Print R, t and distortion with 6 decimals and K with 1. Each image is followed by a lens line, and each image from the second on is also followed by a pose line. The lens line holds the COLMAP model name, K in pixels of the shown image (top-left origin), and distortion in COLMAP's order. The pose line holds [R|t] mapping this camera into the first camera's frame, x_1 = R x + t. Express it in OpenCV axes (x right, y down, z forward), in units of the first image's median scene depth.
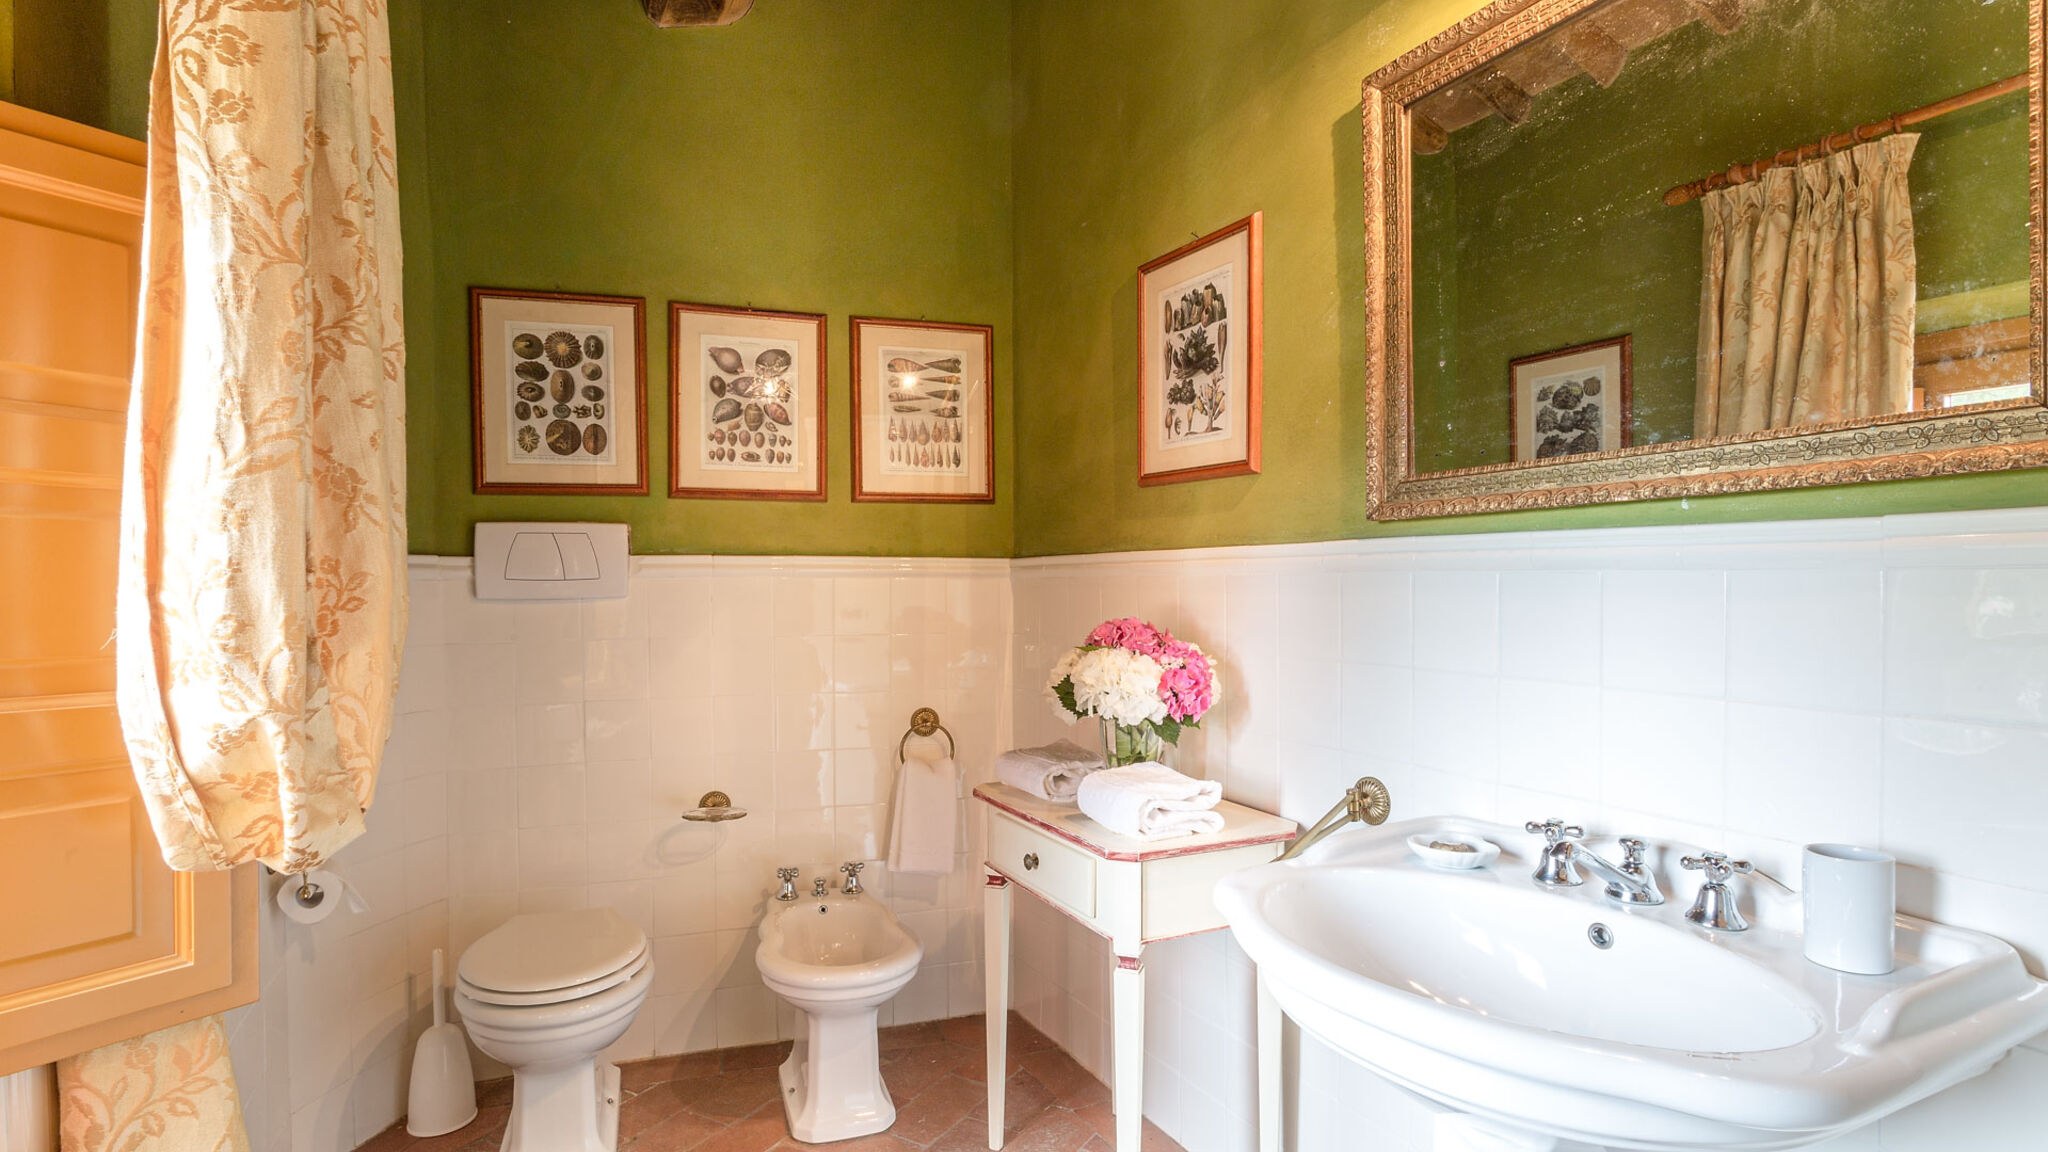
lens RADIAL K [[1020.7, 0, 1029.2], [0, 1020.7, 575.8], [0, 0, 1]] dist [-0.012162, 0.009396]
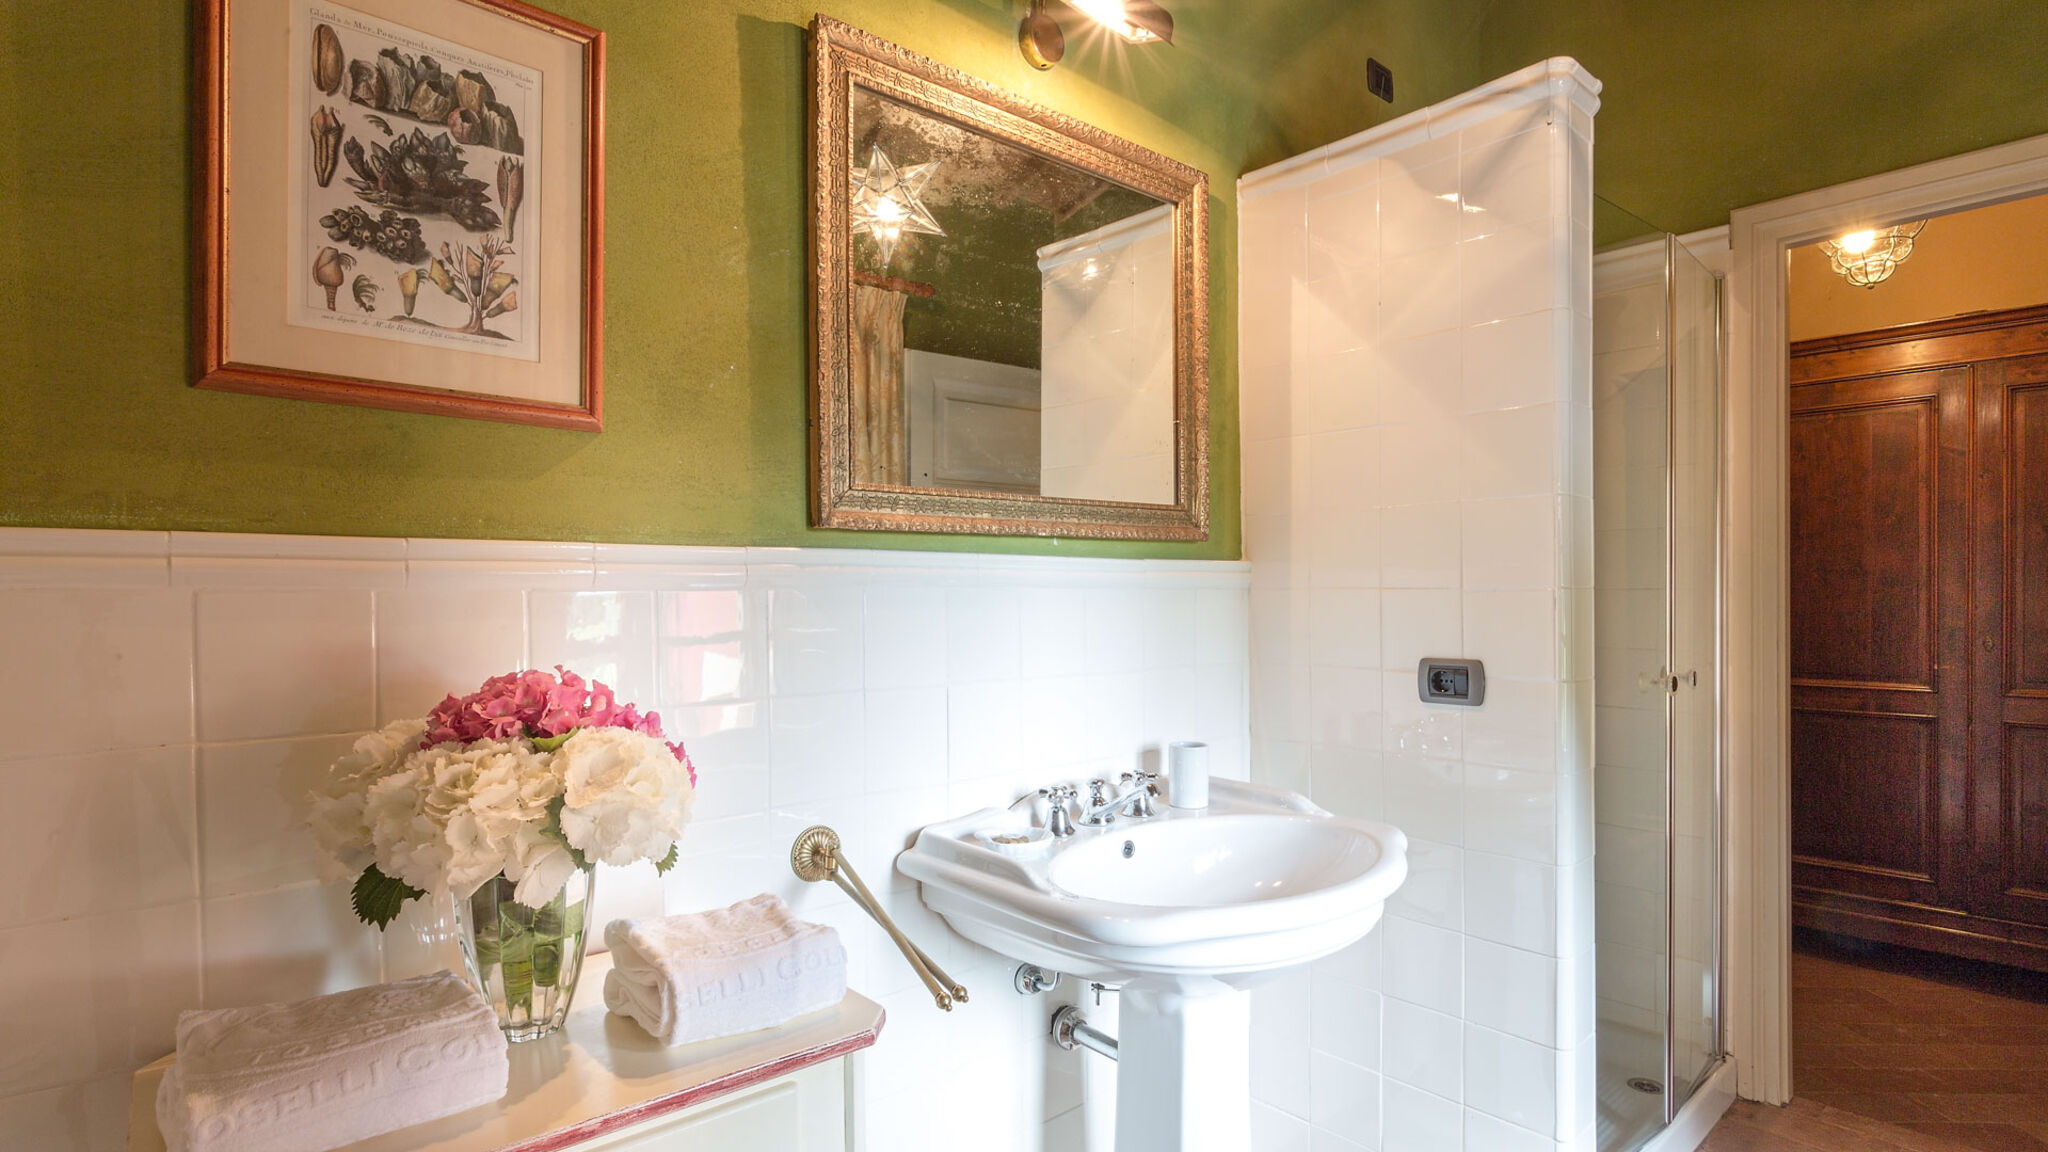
lens RADIAL K [[1020.7, 0, 1027.1], [0, 1020.7, 597.2], [0, 0, 1]] dist [-0.012162, 0.009396]
pose [[-0.232152, 0.003139, 0.972674, -0.434814], [0.001767, 0.999995, -0.002806, 0.006188], [-0.972678, 0.001067, -0.232157, 0.823105]]
